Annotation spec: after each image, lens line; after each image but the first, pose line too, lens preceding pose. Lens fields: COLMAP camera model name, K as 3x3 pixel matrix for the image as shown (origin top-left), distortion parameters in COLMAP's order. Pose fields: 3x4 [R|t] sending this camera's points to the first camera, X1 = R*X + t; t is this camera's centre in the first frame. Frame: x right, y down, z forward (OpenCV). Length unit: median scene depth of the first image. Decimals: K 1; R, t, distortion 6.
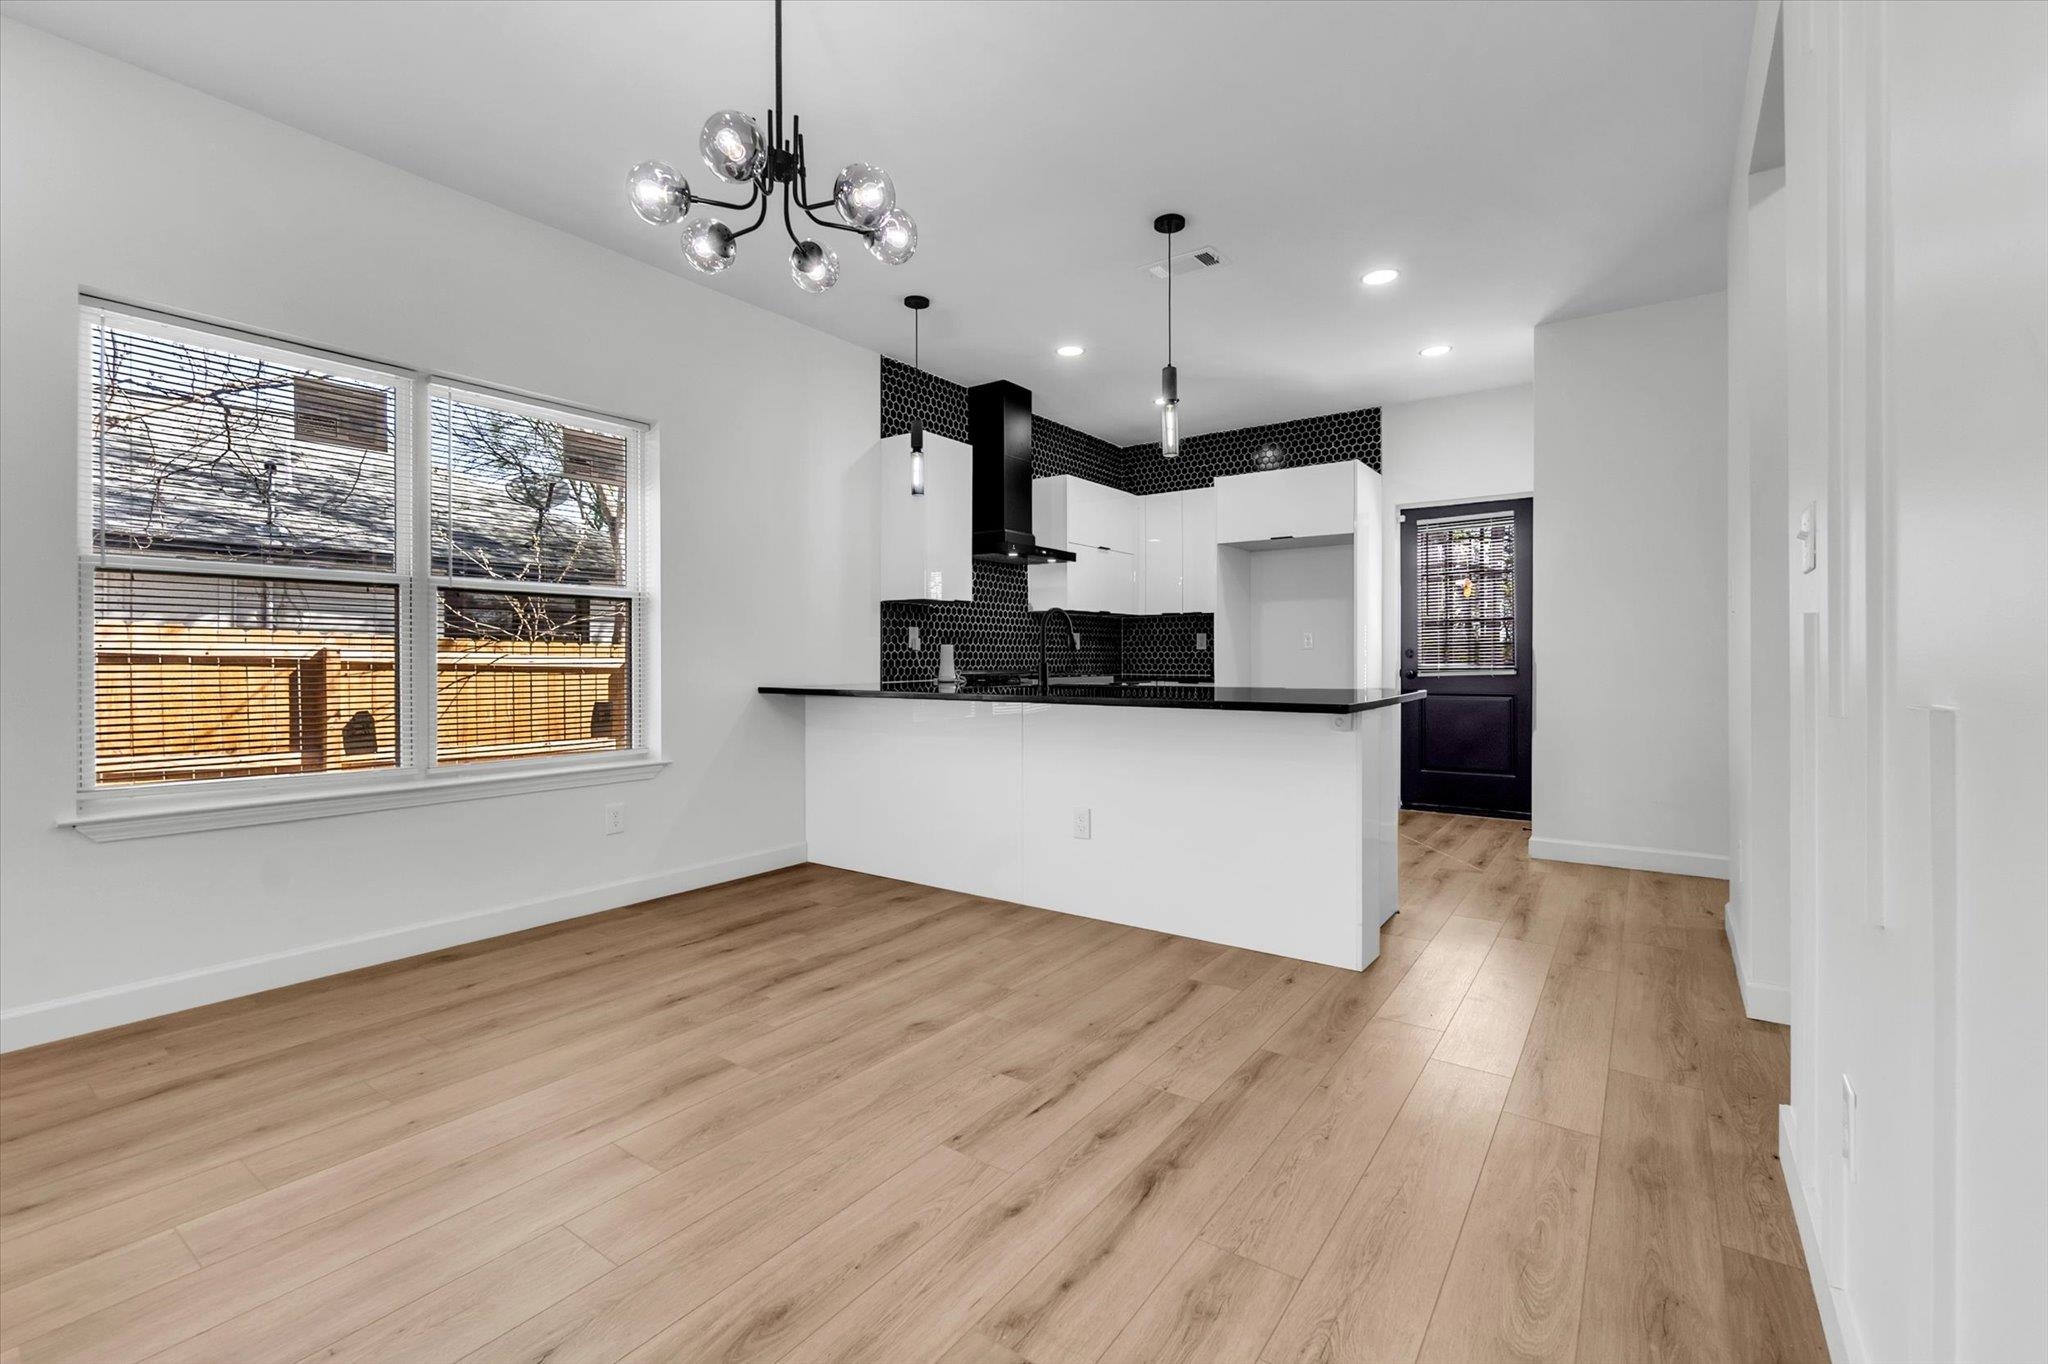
lens RADIAL K [[891.7, 0, 1021.5], [0, 891.7, 654.6], [0, 0, 1]] dist [-0.000560, -0.000149]
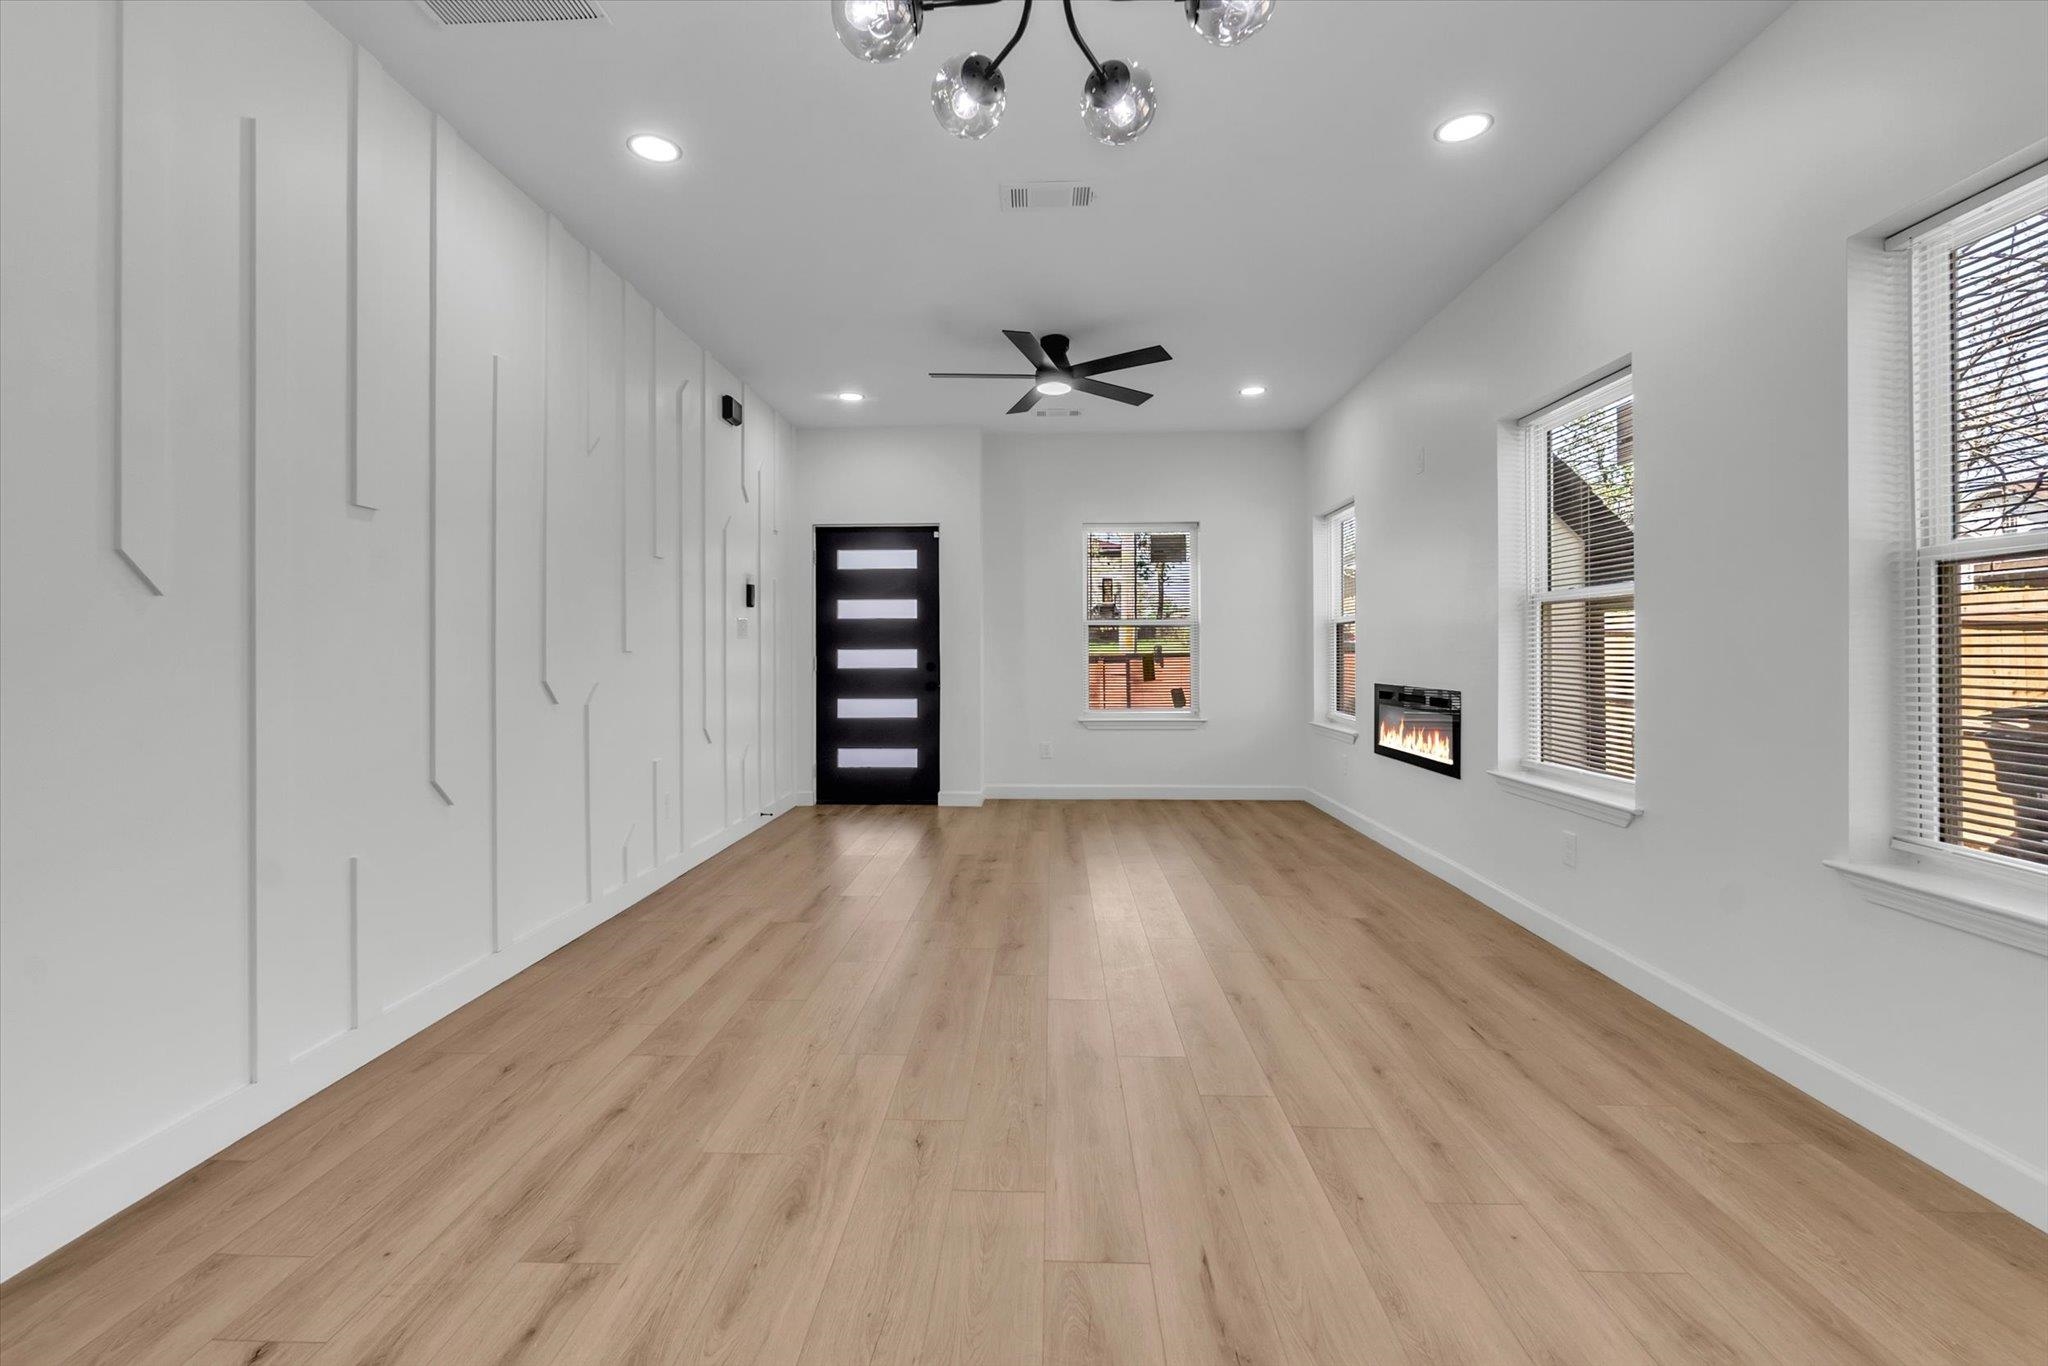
lens RADIAL K [[891.7, 0, 1021.5], [0, 891.7, 655.6], [0, 0, 1]] dist [-0.000560, -0.000149]
pose [[-0.835588, 0.004241, -0.549341, 0.122059], [0.004408, 0.999990, 0.001017, -0.035721], [0.549340, -0.001572, -0.835598, 1.927791]]
